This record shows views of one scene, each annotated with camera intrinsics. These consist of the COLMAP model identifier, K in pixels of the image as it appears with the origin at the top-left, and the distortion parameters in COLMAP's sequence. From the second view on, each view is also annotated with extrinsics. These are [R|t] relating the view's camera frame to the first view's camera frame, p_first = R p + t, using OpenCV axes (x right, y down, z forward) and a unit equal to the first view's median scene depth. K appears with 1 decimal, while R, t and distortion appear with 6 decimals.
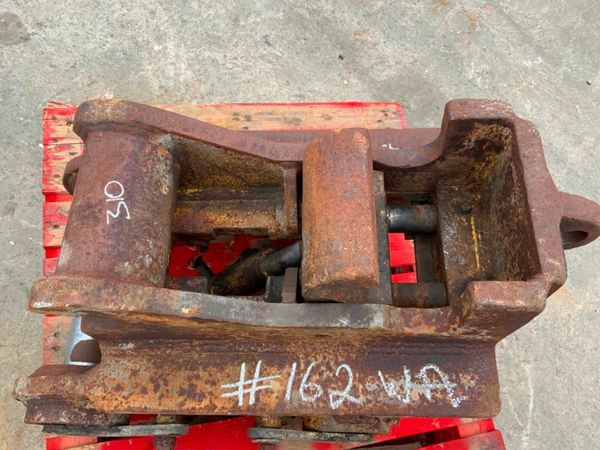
lens RADIAL K [[500.4, 0, 302.1], [0, 500.4, 220.9], [0, 0, 1]] dist [0.068704, -0.122606]
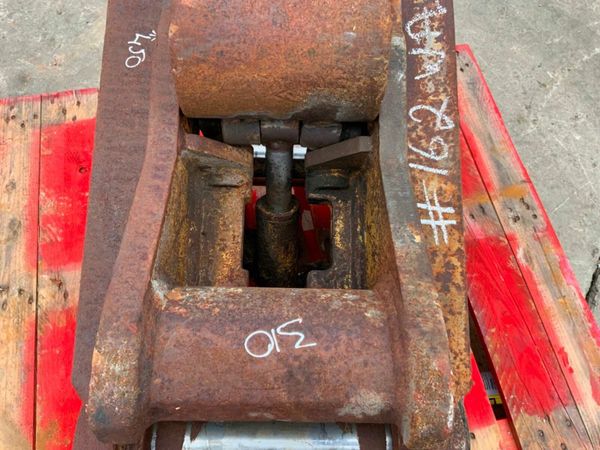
lens RADIAL K [[500.4, 0, 299.3], [0, 500.4, 224.3], [0, 0, 1]] dist [0.068704, -0.122606]
pose [[-0.002262, -0.973290, 0.229569, -0.332713], [0.892057, 0.101782, 0.440311, -0.285735], [-0.451916, 0.205785, 0.868000, 0.338103]]
